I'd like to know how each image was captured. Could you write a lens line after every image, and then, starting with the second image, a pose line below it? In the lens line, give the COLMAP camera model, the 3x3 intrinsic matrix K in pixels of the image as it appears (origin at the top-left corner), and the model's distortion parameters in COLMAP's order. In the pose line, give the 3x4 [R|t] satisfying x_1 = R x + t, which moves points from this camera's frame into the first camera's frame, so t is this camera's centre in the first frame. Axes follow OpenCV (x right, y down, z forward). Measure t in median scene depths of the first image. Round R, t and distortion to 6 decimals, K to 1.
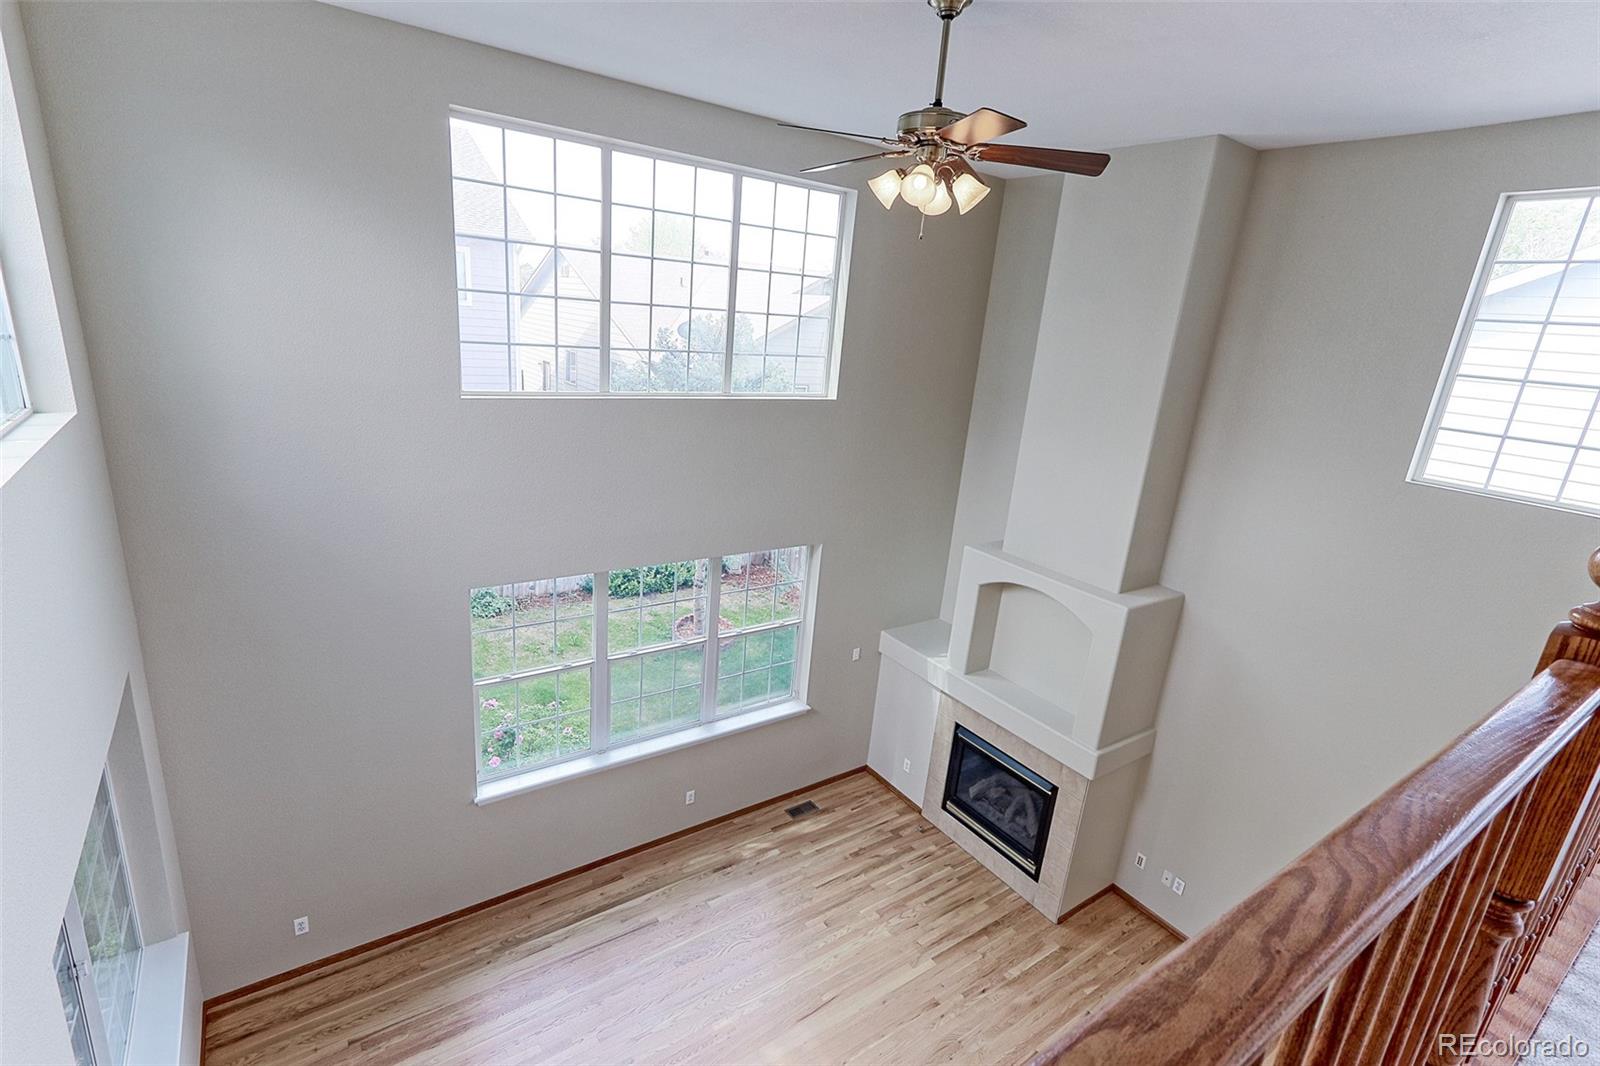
lens RADIAL K [[739.5, 0, 792.8], [0, 739.5, 531.5], [0, 0, 1]] dist [0.001861, 0.000472]
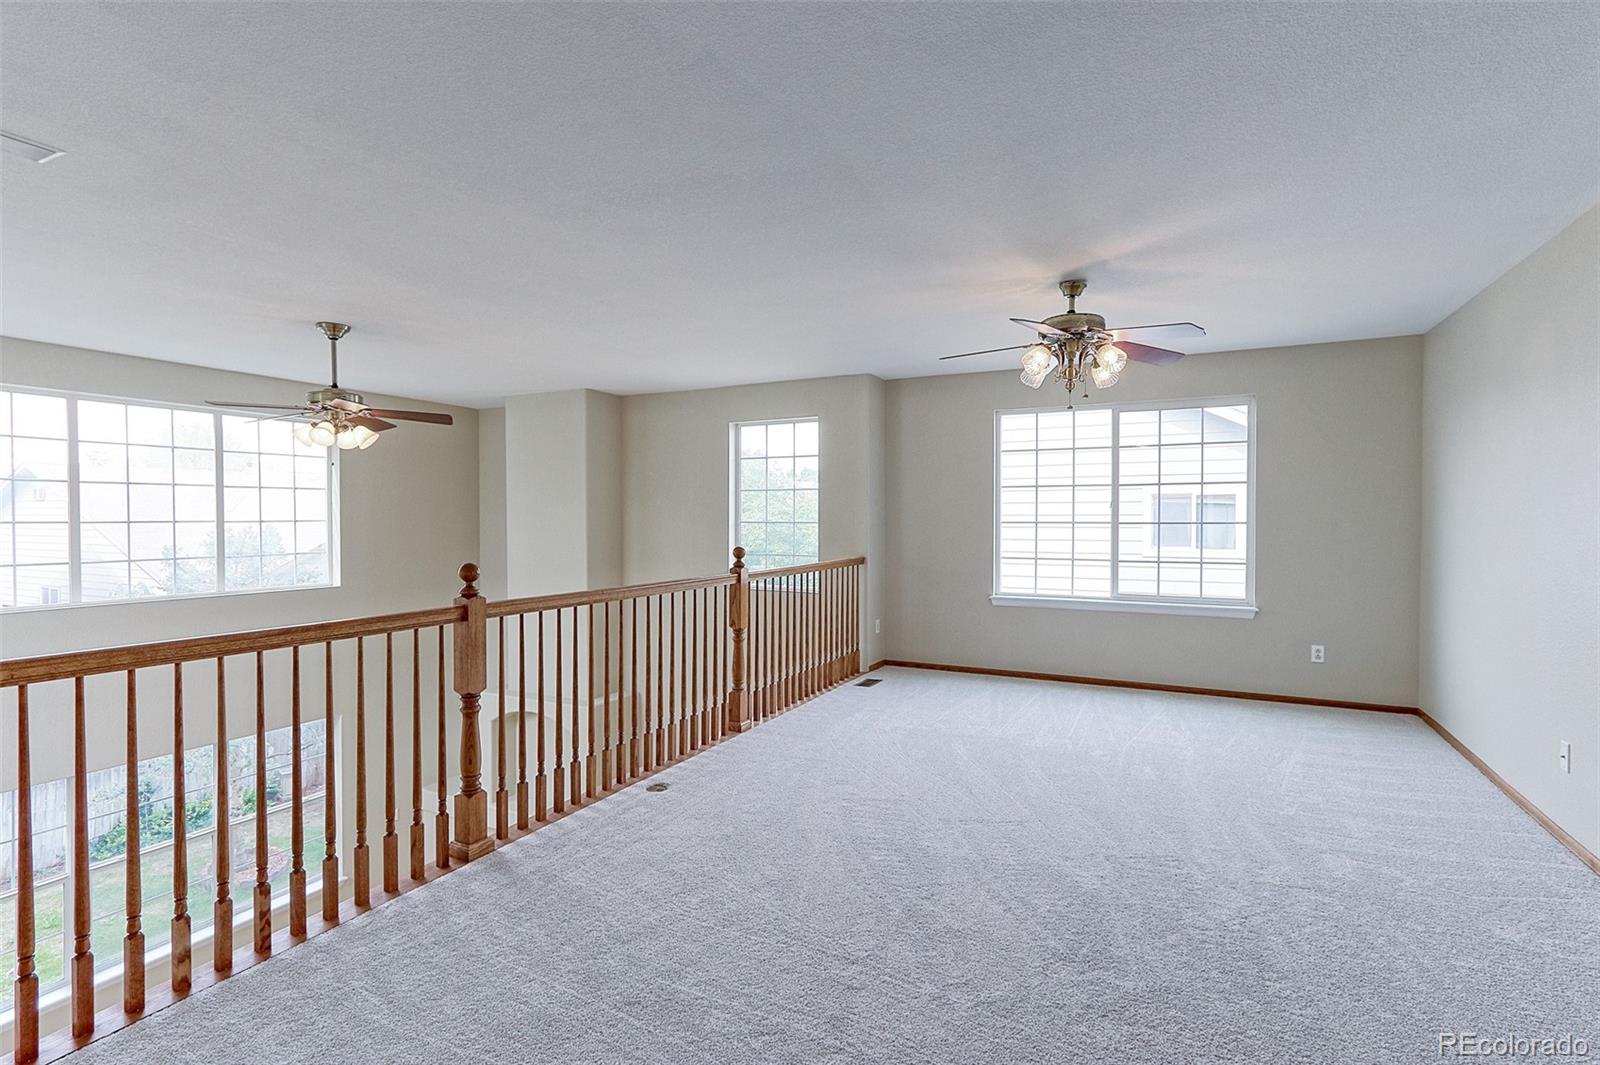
lens RADIAL K [[758.6, 0, 791.1], [0, 758.6, 537.2], [0, 0, 1]] dist [0.003042, 0.002081]
pose [[0.882086, -0.091766, 0.462065, 0.144480], [0.199783, 0.961142, -0.190506, 0.124799], [-0.426628, 0.260356, 0.866143, -0.388076]]
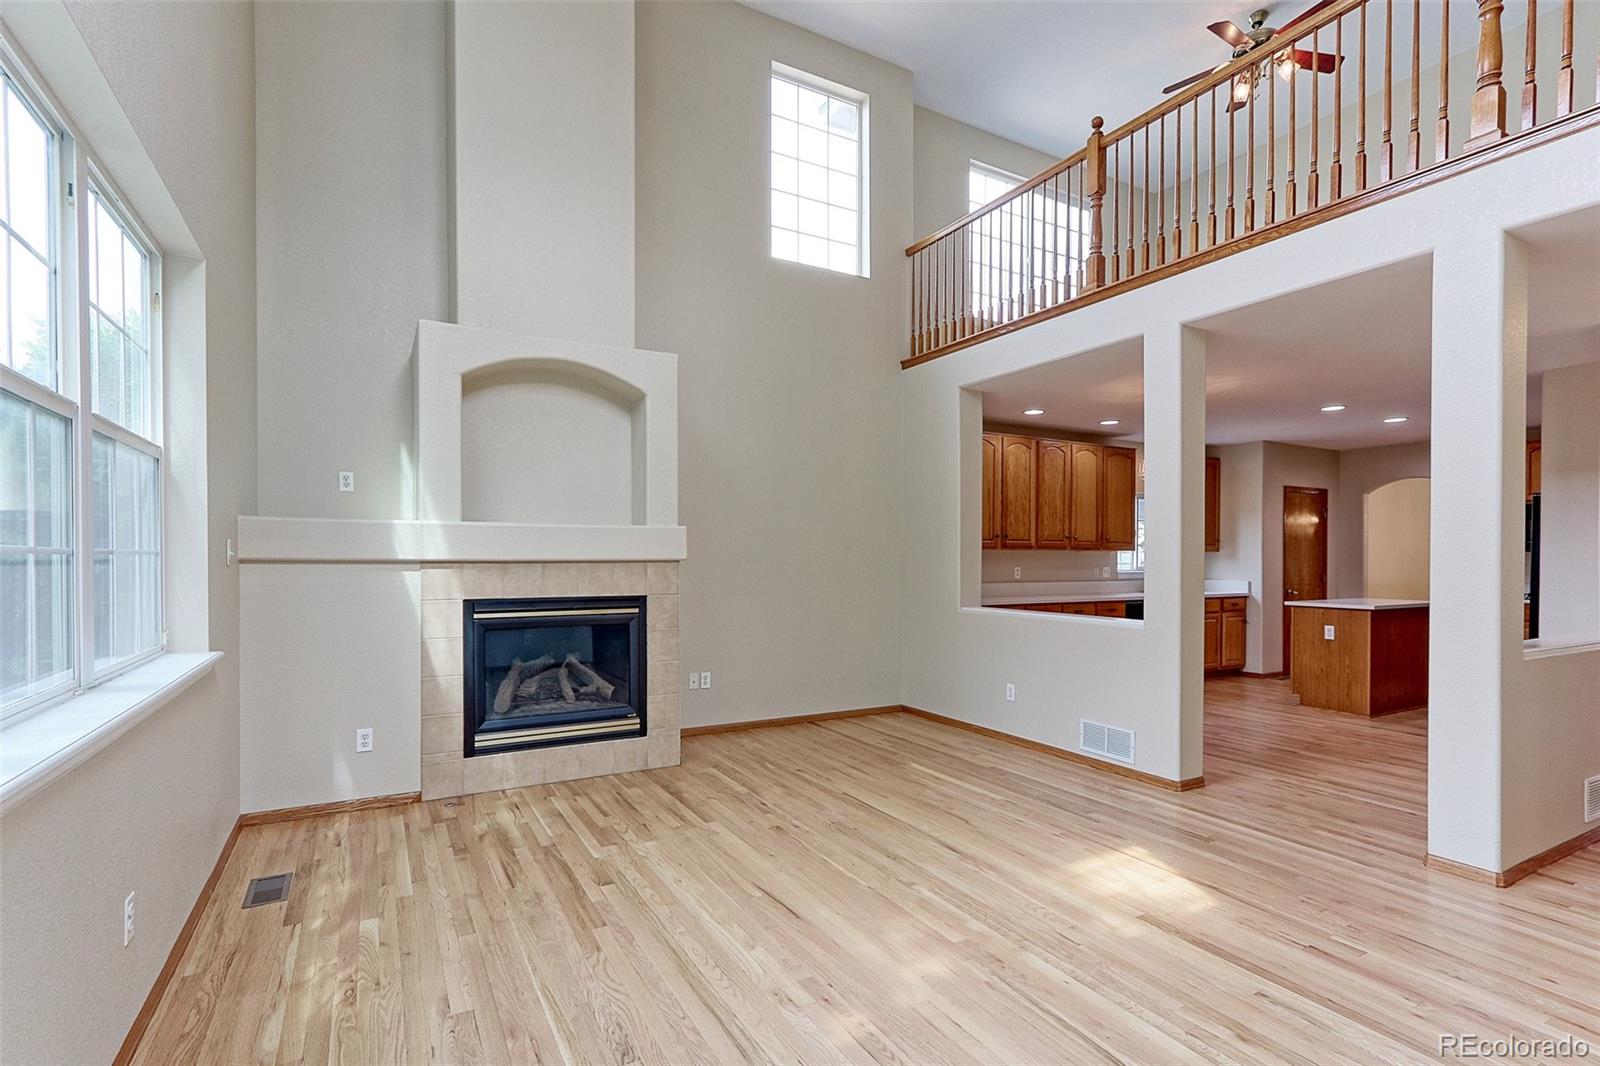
lens RADIAL K [[762.3, 0, 803.4], [0, 762.3, 568.6], [0, 0, 1]] dist [0.001737, 0.000722]
pose [[0.094794, -0.098322, 0.990630, -0.459531], [0.284736, 0.956215, 0.067659, 0.304049], [-0.953908, 0.275654, 0.118639, 0.711774]]
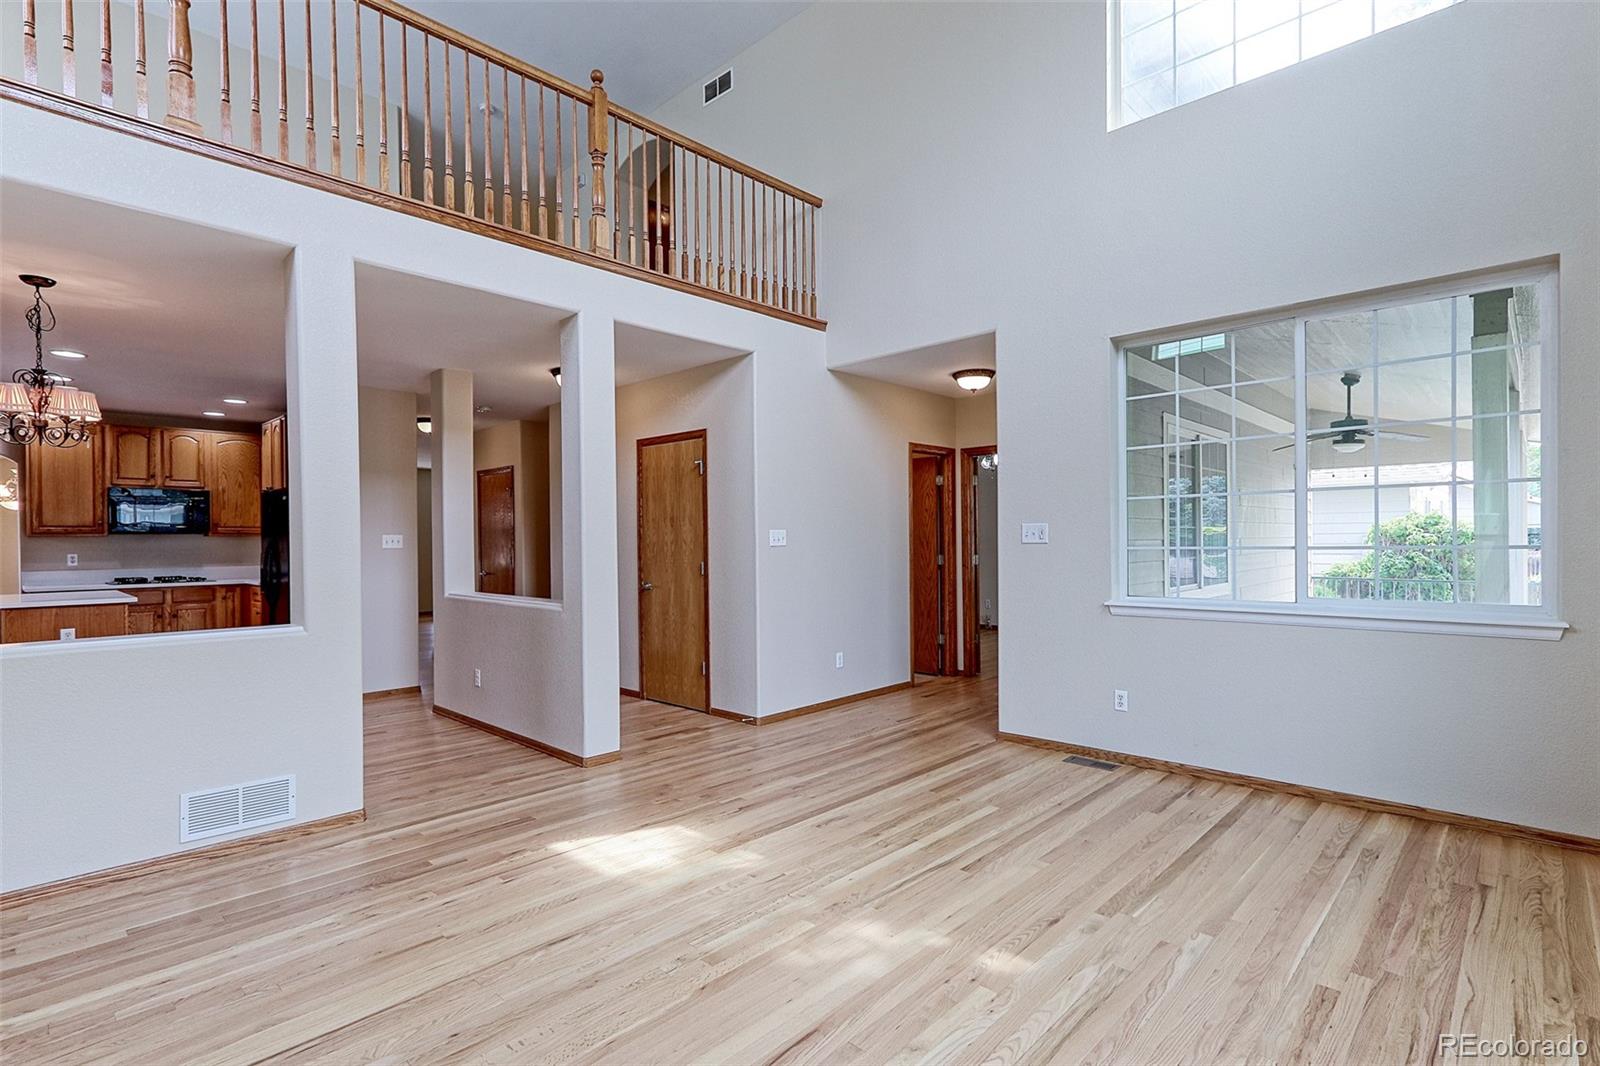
lens RADIAL K [[787.6, 0, 782.7], [0, 787.6, 536.7], [0, 0, 1]] dist [0.001079, 0.009581]
pose [[-0.980593, -0.074384, -0.181396, 0.106977], [-0.121045, 0.957530, 0.261695, 0.232570], [0.154226, 0.278573, -0.947951, 1.122664]]
